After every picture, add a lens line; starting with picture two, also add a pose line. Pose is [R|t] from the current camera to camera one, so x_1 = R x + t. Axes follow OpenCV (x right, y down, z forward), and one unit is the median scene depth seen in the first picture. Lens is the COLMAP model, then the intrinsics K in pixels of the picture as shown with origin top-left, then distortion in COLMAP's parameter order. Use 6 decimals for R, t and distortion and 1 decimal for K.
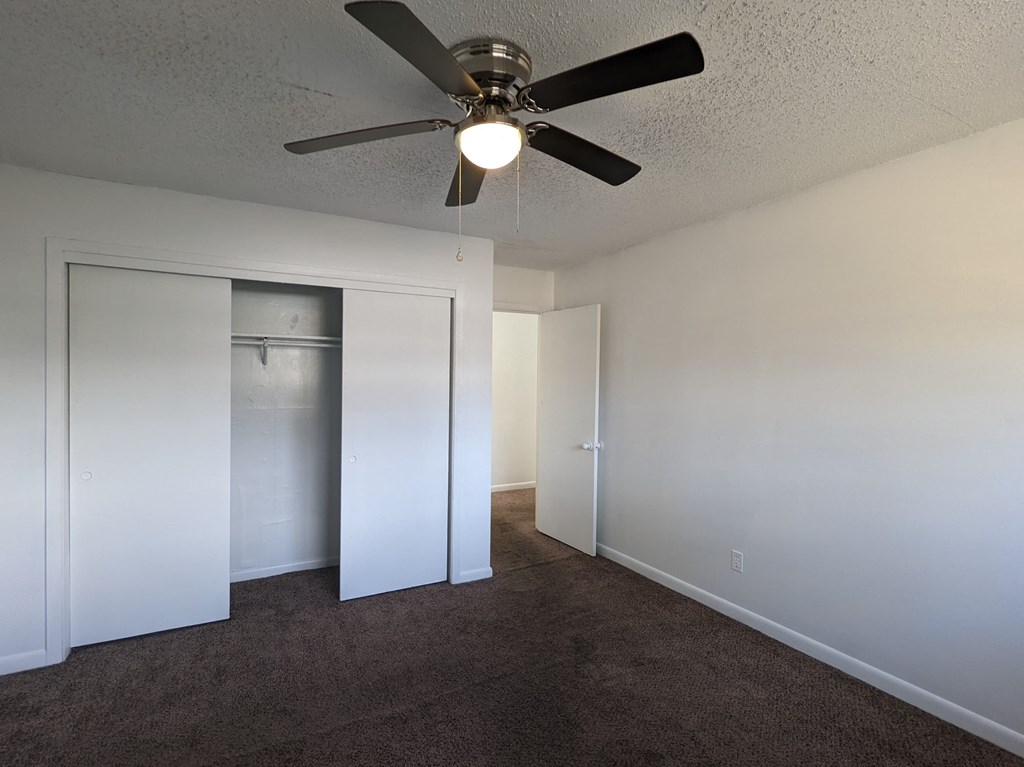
lens RADIAL K [[504.2, 0, 510.4], [0, 504.2, 380.5], [0, 0, 1]] dist [-0.001021, -0.001331]
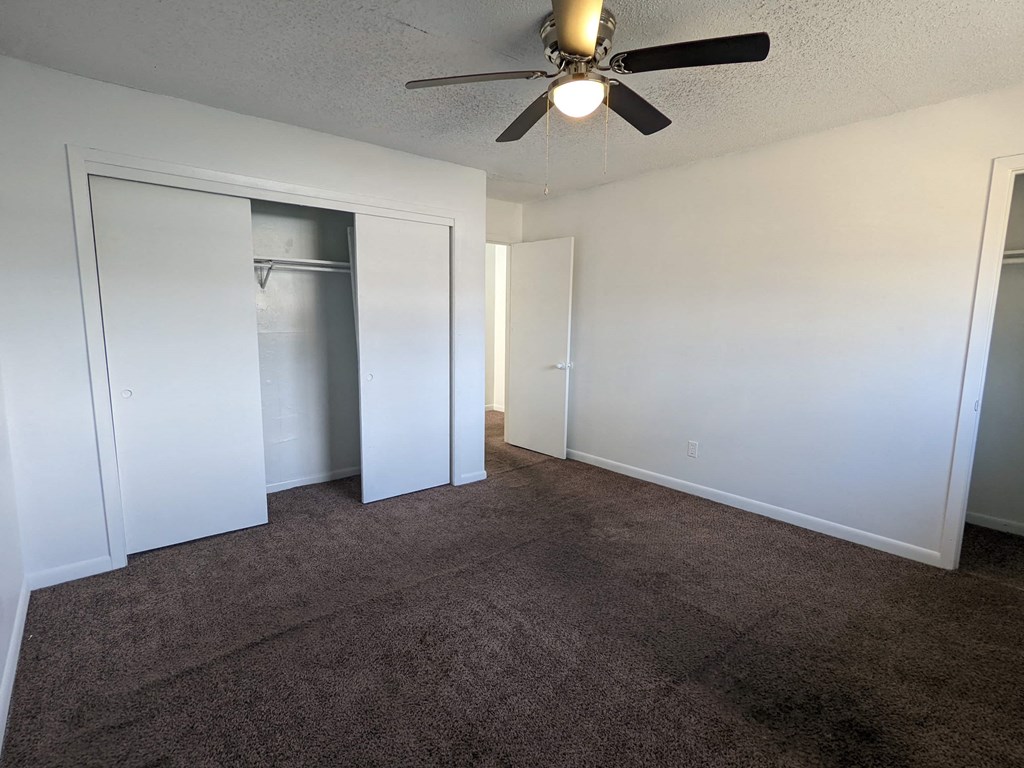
lens RADIAL K [[510.2, 0, 510.8], [0, 510.2, 387.5], [0, 0, 1]] dist [0.001384, -0.000657]
pose [[0.980194, -0.025960, 0.196332, -0.250578], [-0.001039, 0.990683, 0.136181, 0.031117], [-0.198039, -0.133688, 0.971035, -0.137035]]
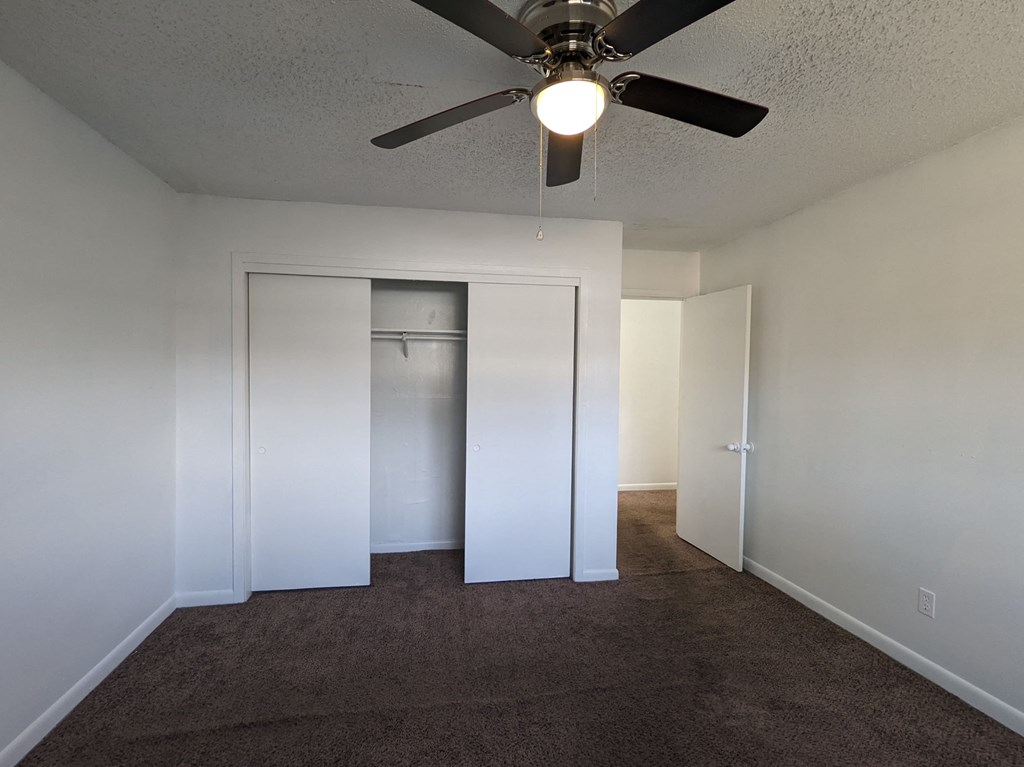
lens RADIAL K [[500.0, 0, 506.6], [0, 500.0, 382.6], [0, 0, 1]] dist [0.003196, -0.005850]
pose [[0.946119, 0.009117, -0.323690, 0.081057], [-0.004037, 0.999858, 0.016360, 0.006081], [0.323794, -0.014172, 0.946022, 0.059178]]
